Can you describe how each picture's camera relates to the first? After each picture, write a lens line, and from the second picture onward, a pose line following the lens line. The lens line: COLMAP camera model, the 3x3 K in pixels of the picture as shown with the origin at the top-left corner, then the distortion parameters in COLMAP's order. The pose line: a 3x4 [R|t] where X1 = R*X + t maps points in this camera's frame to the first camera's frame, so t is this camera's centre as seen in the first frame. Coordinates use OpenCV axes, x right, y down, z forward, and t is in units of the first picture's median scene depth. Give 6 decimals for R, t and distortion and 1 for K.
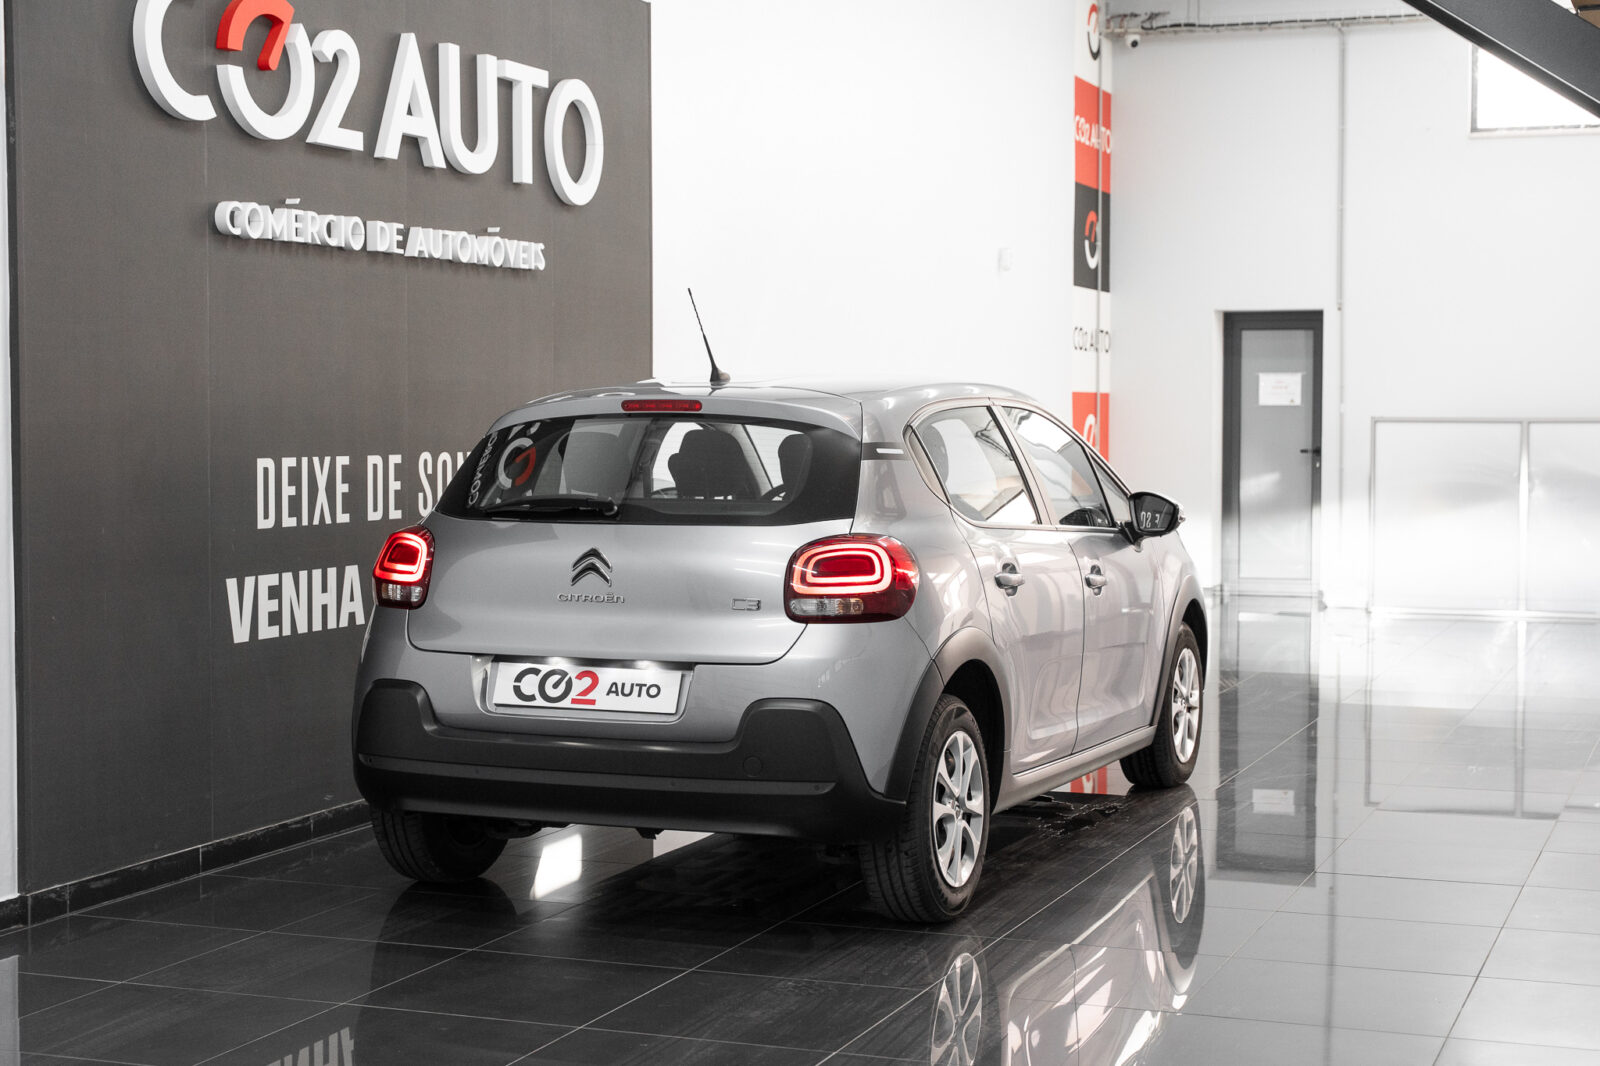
lens RADIAL K [[2519.4, 0, 811.4], [0, 2519.4, 534.5], [0, 0, 1]] dist [-0.042734, 0.000000]
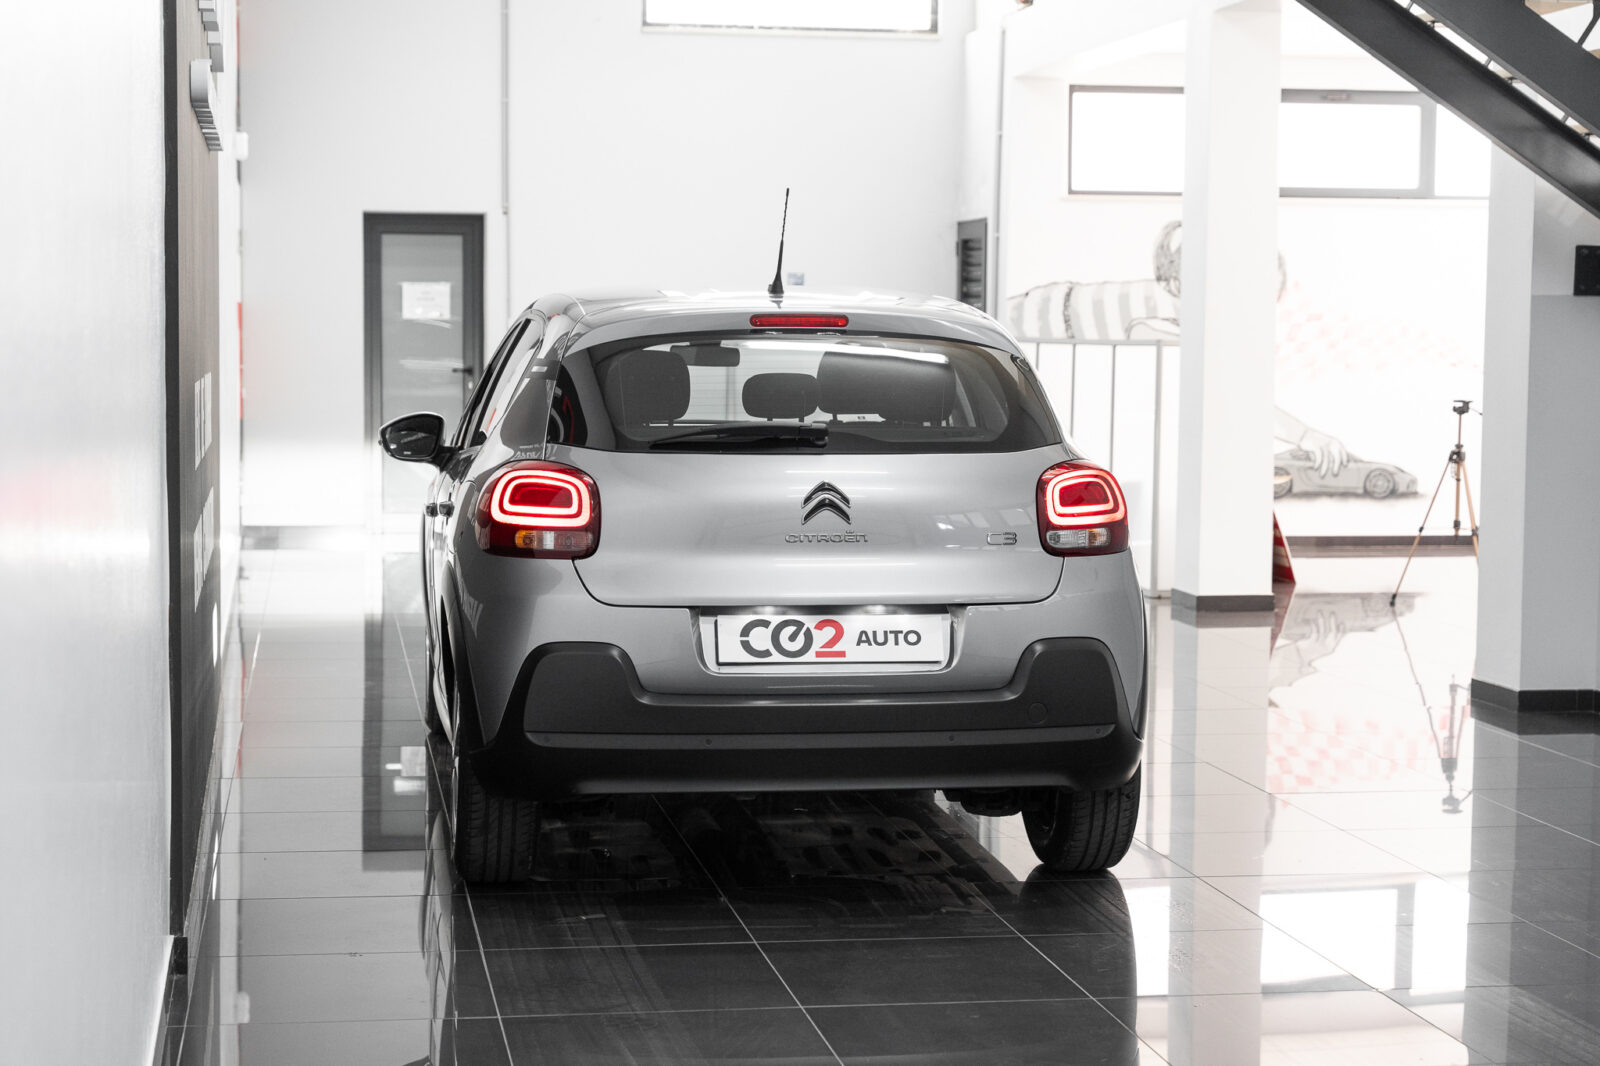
lens RADIAL K [[2871.6, 0, 804.1], [0, 2871.6, 544.4], [0, 0, 1]] dist [-0.014402, 0.000000]
pose [[0.859076, -0.032056, 0.510844, -0.611575], [0.017721, 0.999301, 0.032905, -0.005861], [-0.511542, -0.019215, 0.859044, 0.133140]]
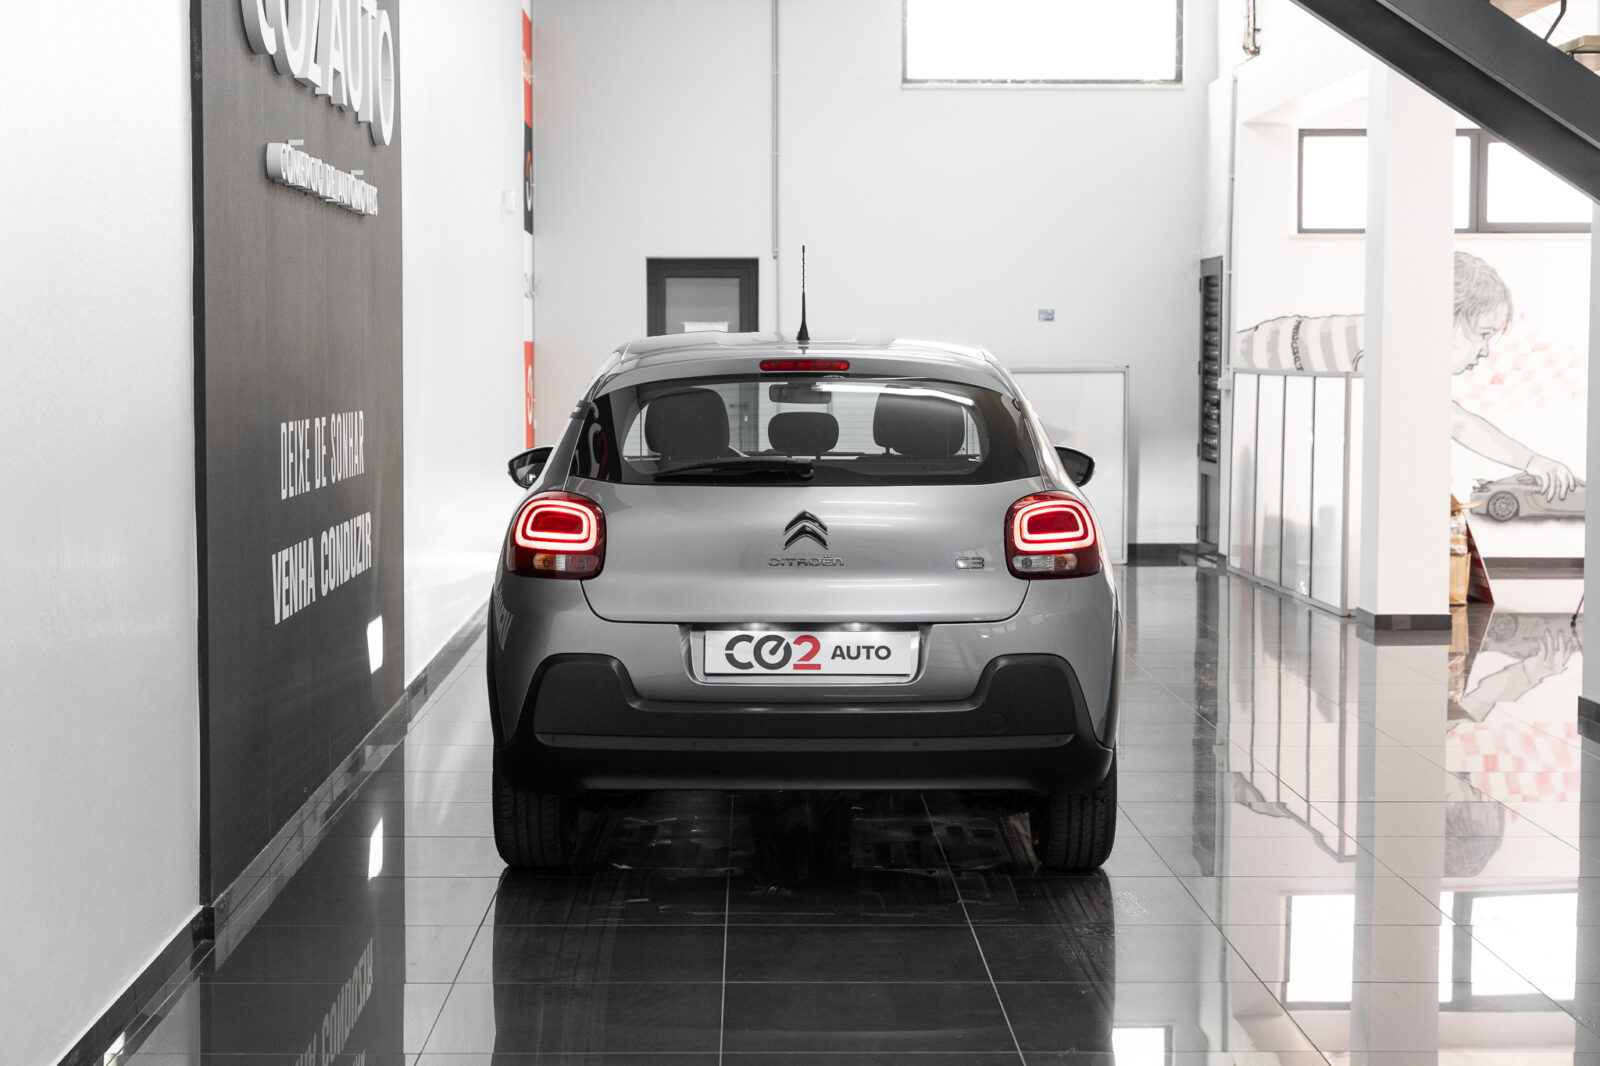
lens RADIAL K [[2719.2, 0, 787.2], [0, 2719.2, 523.8], [0, 0, 1]] dist [0.005012, 0.000000]
pose [[0.928154, -0.023454, 0.371457, -0.489040], [0.018645, 0.999689, 0.016533, -0.007319], [-0.371729, -0.008419, 0.928303, 0.014171]]
